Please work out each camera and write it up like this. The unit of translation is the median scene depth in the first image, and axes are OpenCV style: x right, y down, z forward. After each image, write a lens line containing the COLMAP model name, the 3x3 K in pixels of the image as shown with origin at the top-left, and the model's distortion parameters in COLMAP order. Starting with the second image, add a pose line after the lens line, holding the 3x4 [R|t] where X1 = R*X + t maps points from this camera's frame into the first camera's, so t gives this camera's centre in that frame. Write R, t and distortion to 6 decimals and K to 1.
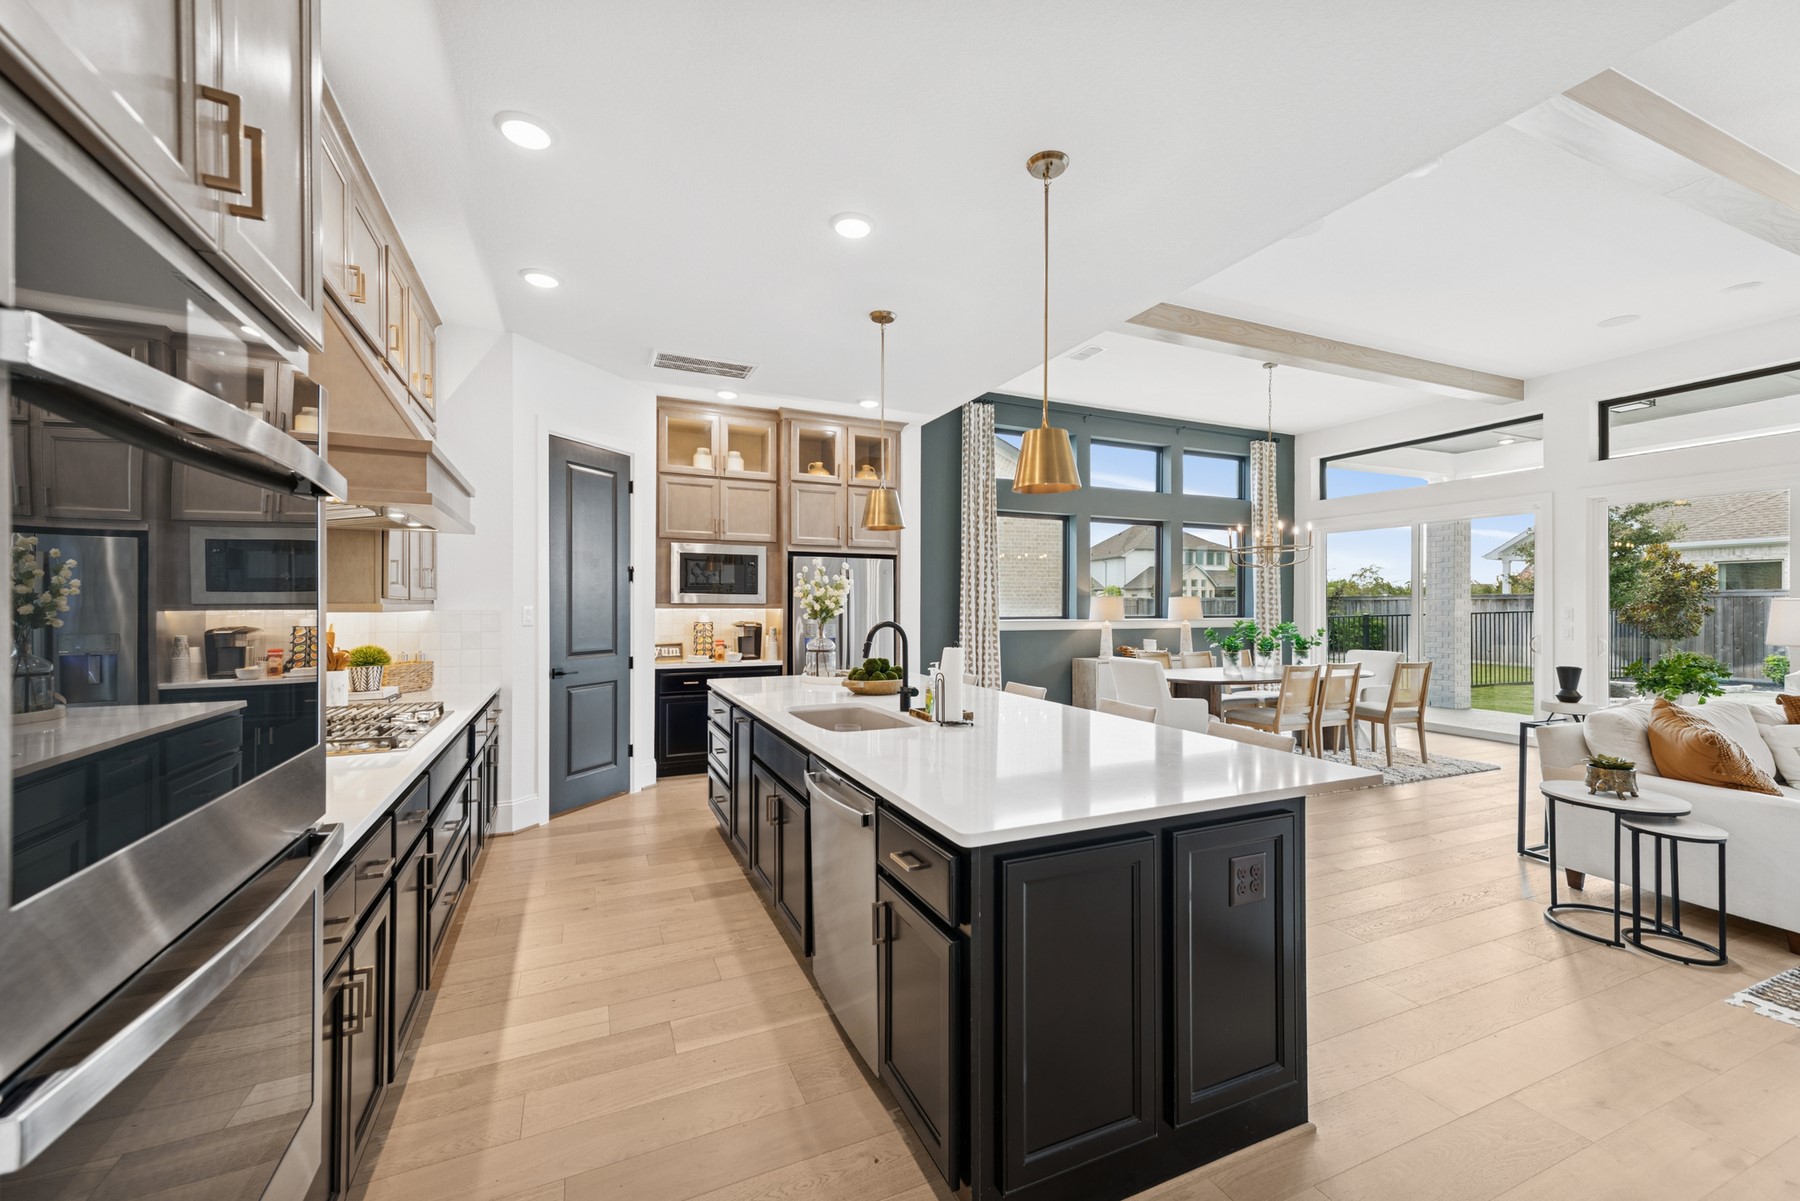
lens RADIAL K [[709.4, 0, 891.5], [0, 709.4, 610.3], [0, 0, 1]] dist [-0.001066, 0.002018]
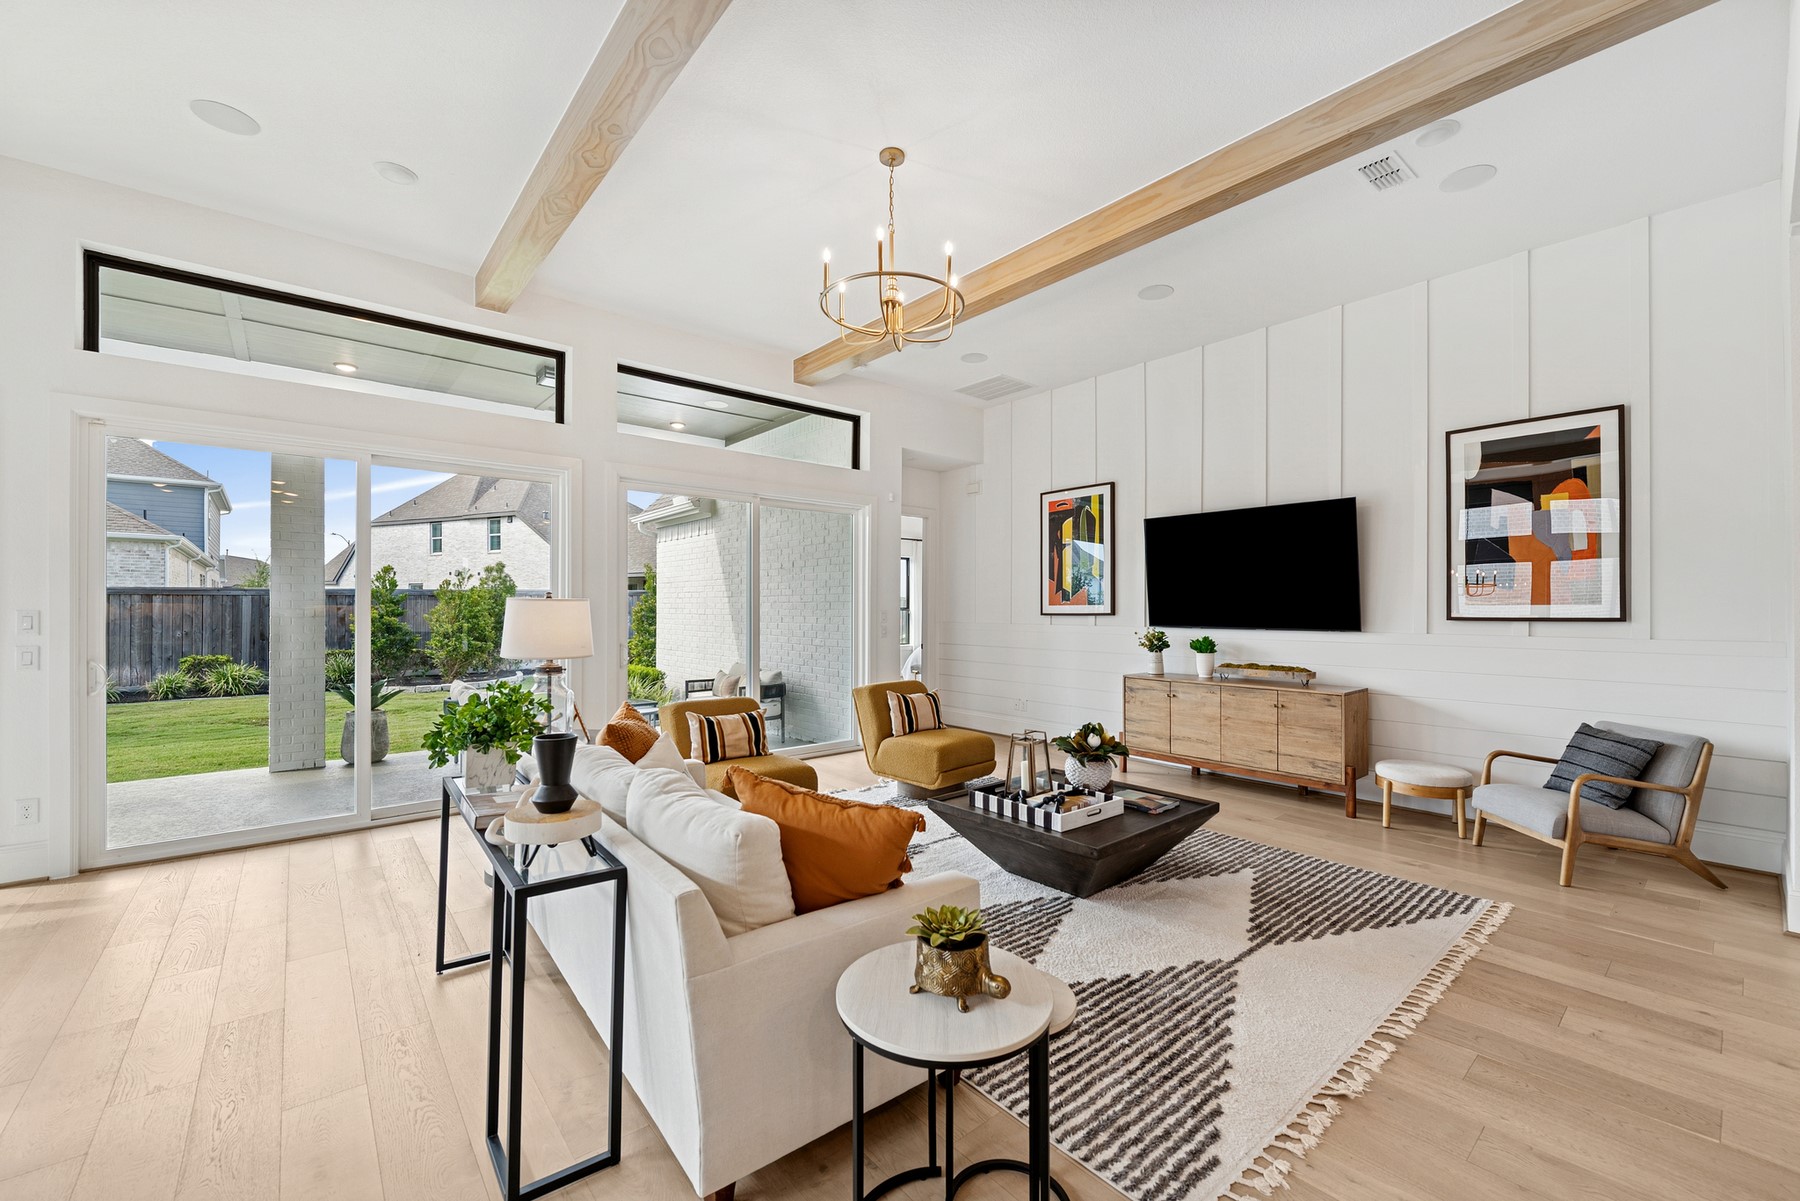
lens RADIAL K [[709.4, 0, 919.7], [0, 709.4, 596.6], [0, 0, 1]] dist [-0.001066, 0.002018]
pose [[-0.304098, 0.013566, 0.952544, 0.226380], [0.001178, 0.999903, -0.013864, -0.003976], [-0.952640, -0.003094, -0.304084, 0.489539]]
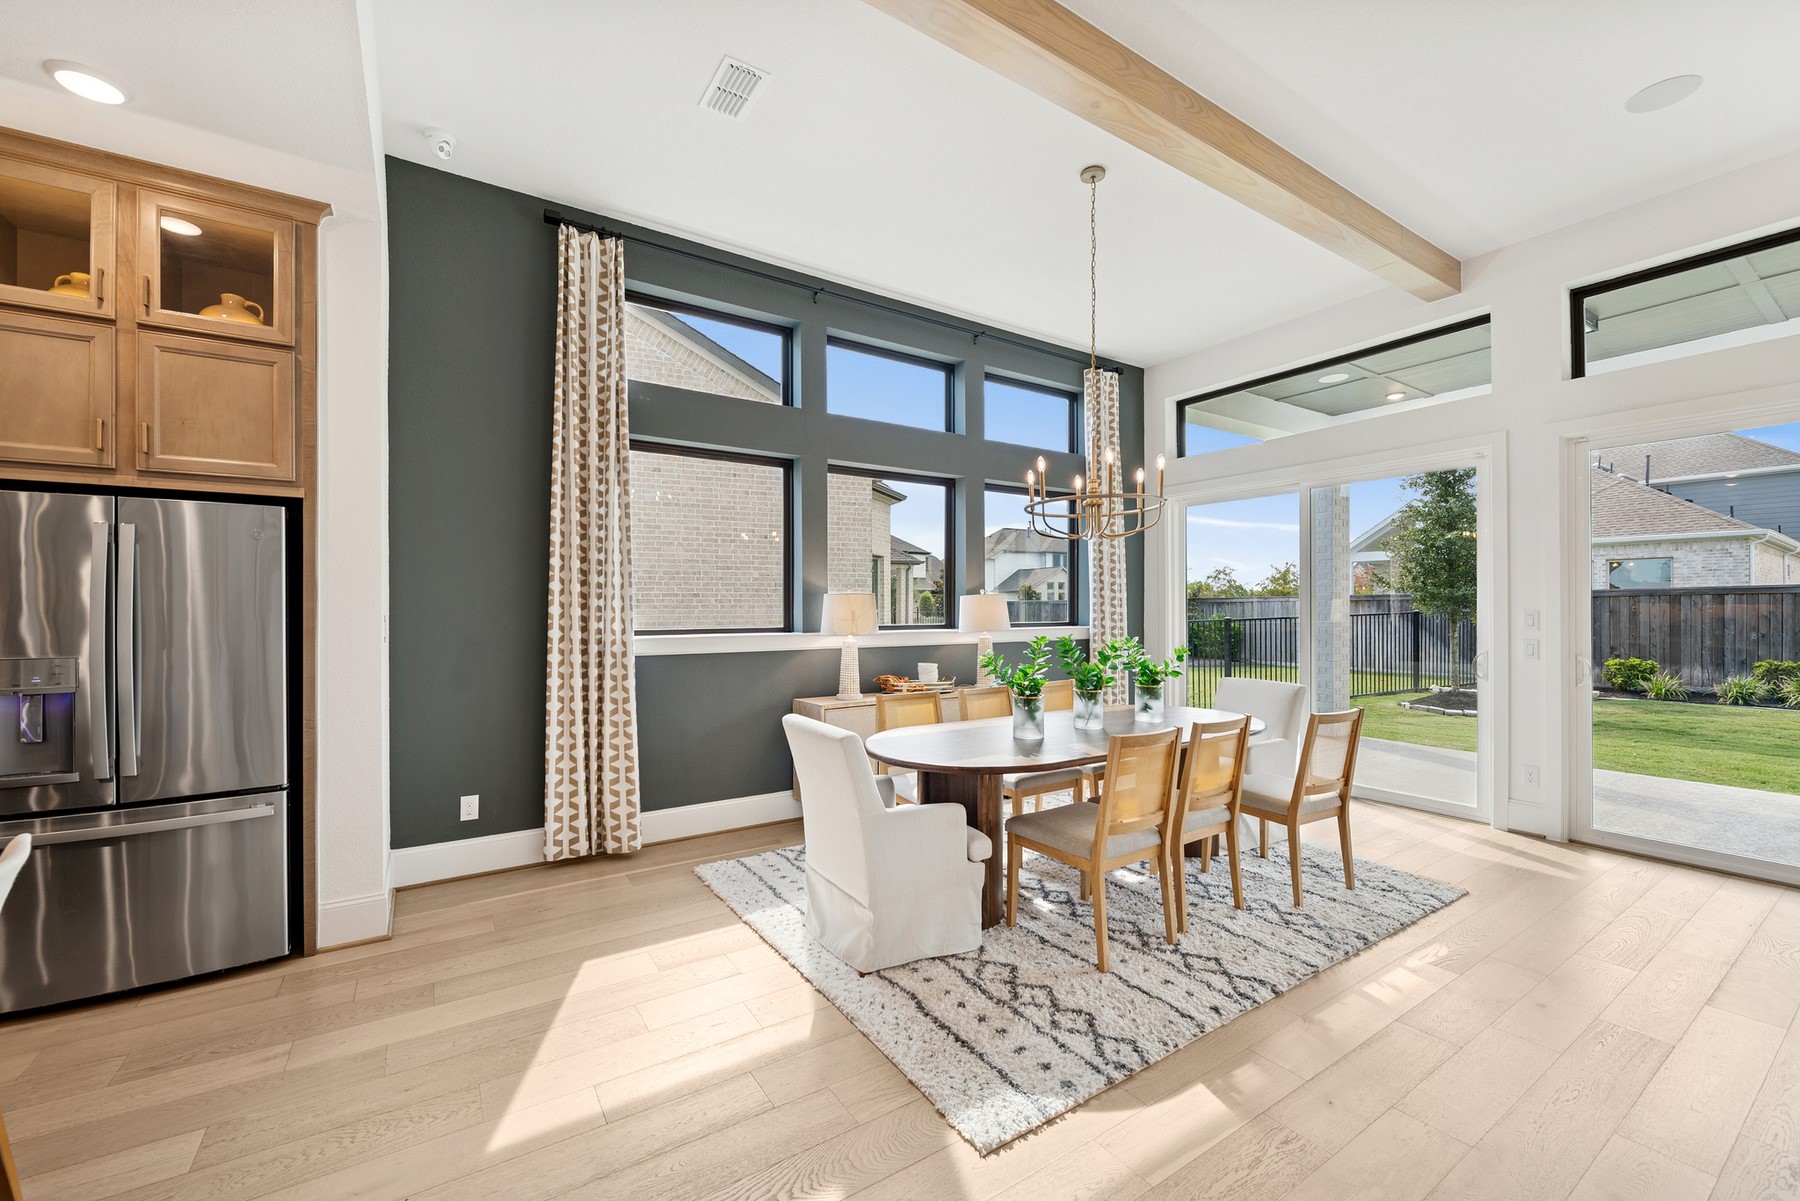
lens RADIAL K [[709.4, 0, 899.8], [0, 709.4, 609.9], [0, 0, 1]] dist [-0.001066, 0.002018]
pose [[0.985788, -0.005637, 0.167900, 0.260263], [0.006592, 0.999965, -0.005132, -0.002800], [-0.167865, 0.006166, 0.985791, 0.430300]]
